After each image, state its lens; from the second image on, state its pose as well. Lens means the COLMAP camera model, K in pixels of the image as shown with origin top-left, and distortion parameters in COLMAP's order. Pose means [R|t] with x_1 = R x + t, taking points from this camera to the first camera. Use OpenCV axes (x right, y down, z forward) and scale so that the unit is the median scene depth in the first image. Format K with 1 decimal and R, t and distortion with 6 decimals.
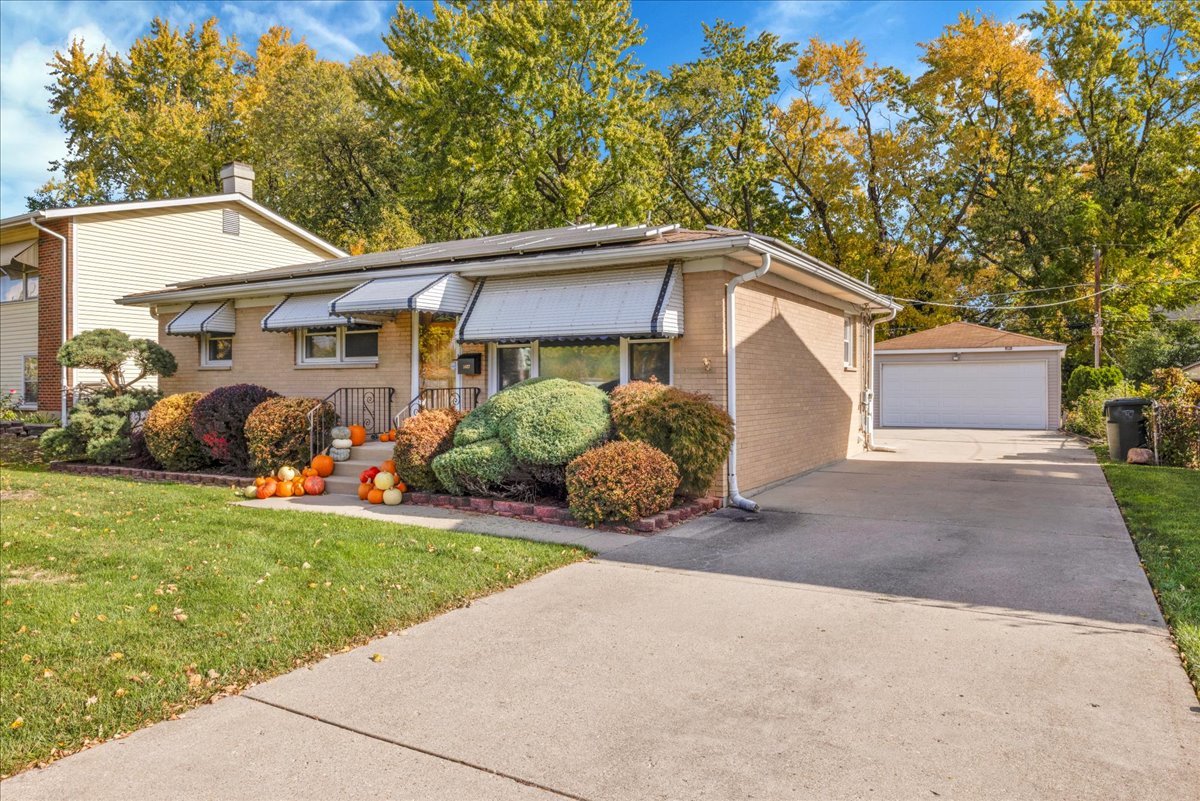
lens RADIAL K [[793.4, 0, 599.5], [0, 793.4, 397.6], [0, 0, 1]] dist [-0.000076, 0.000151]
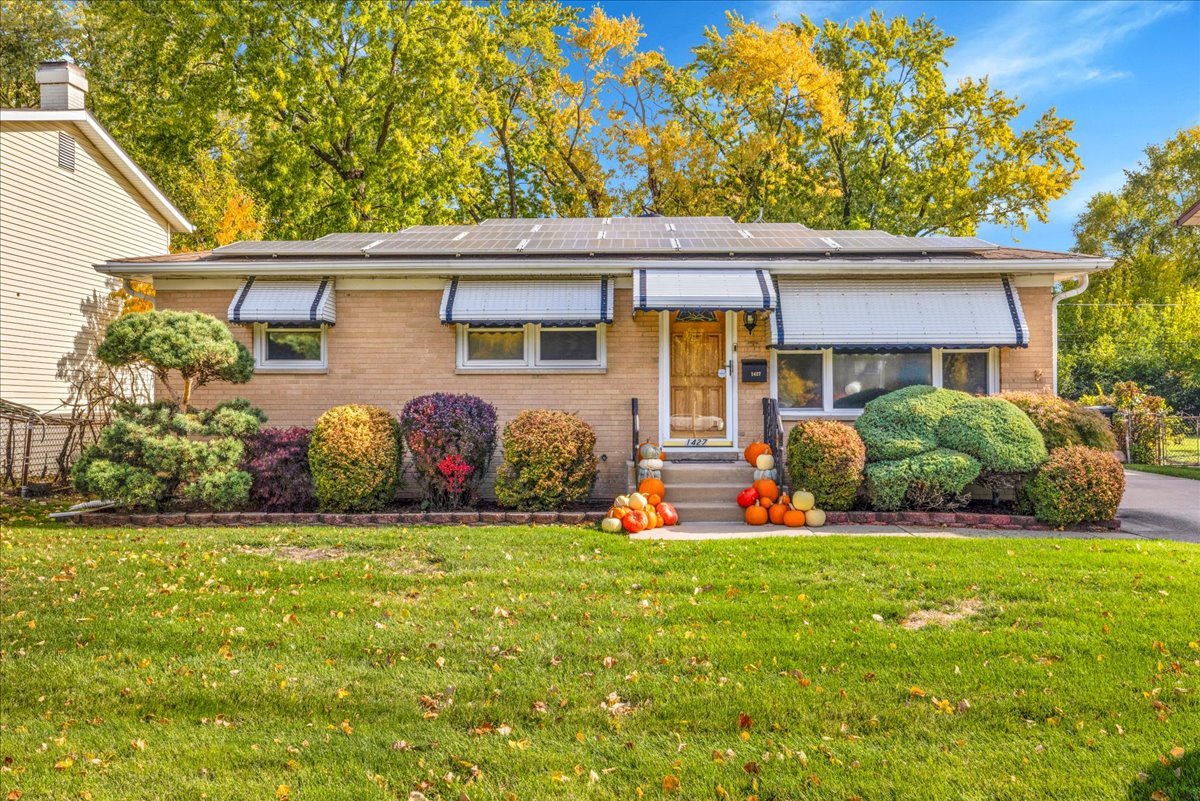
lens RADIAL K [[986.2, 0, 601.7], [0, 986.2, 400.5], [0, 0, 1]] dist [-0.012860, -0.000393]
pose [[0.871172, -0.000403, 0.490978, -0.846991], [0.007685, 0.999888, -0.012814, 0.003343], [-0.490918, 0.014937, 0.871078, 0.114030]]
